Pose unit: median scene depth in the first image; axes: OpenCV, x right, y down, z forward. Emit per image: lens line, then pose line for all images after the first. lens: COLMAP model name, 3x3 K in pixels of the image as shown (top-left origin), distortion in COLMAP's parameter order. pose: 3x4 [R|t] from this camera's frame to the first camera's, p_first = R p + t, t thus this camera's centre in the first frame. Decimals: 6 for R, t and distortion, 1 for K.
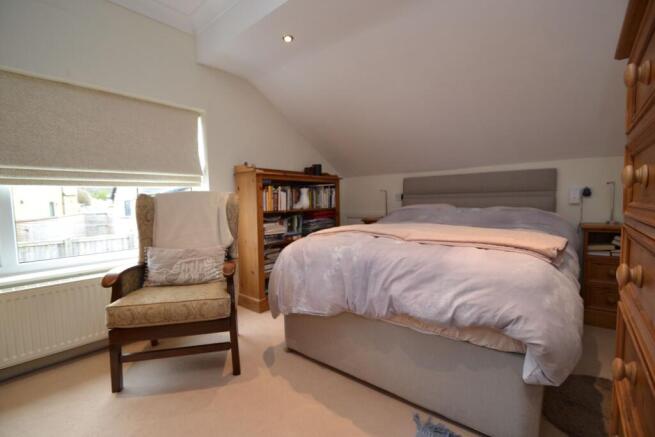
lens RADIAL K [[292.4, 0, 323.0], [0, 292.4, 220.0], [0, 0, 1]] dist [0.015361, -0.015874]
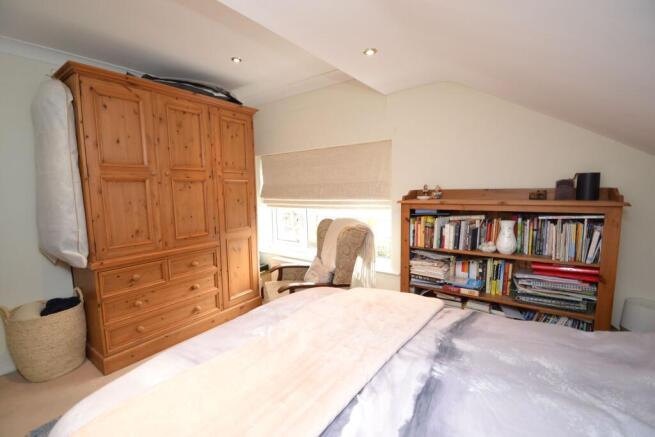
lens RADIAL K [[292.4, 0, 323.0], [0, 292.4, 220.0], [0, 0, 1]] dist [0.015361, -0.015874]
pose [[0.074795, 0.130692, -0.988598, 0.524364], [-0.049387, 0.990643, 0.127226, -0.171890], [0.995975, 0.039308, 0.080549, 0.581350]]
